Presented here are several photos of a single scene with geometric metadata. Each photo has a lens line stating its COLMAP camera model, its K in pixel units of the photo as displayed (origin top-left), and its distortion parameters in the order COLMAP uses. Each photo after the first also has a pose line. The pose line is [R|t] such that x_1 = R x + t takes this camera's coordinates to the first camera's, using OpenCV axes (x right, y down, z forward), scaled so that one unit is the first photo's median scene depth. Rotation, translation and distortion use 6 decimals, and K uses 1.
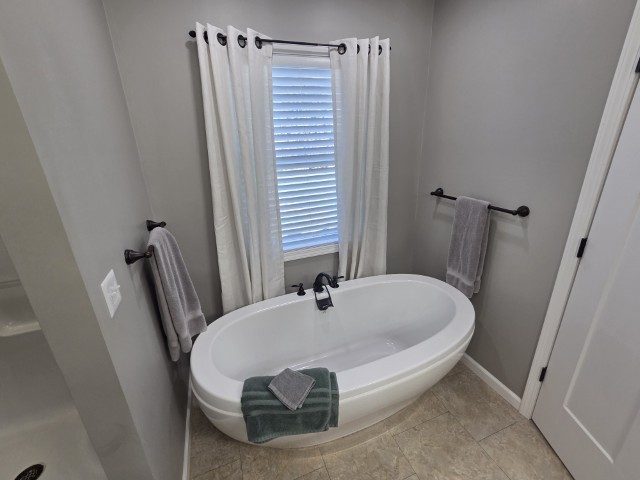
lens RADIAL K [[281.0, 0, 320.0], [0, 281.0, 240.0], [0, 0, 1]] dist [0.000577, 0.000474]
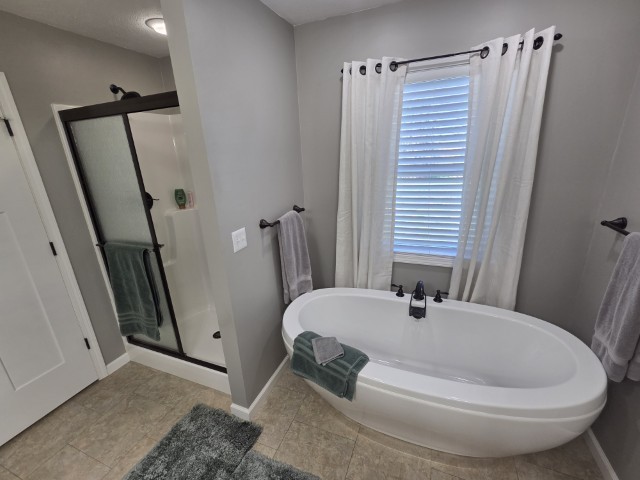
lens RADIAL K [[281.0, 0, 320.0], [0, 281.0, 240.0], [0, 0, 1]] dist [0.000577, 0.000474]
pose [[0.734678, 0.209479, -0.645265, 0.394460], [-0.213639, 0.974180, 0.073015, -0.024475], [0.643900, 0.084211, 0.760461, -0.008196]]
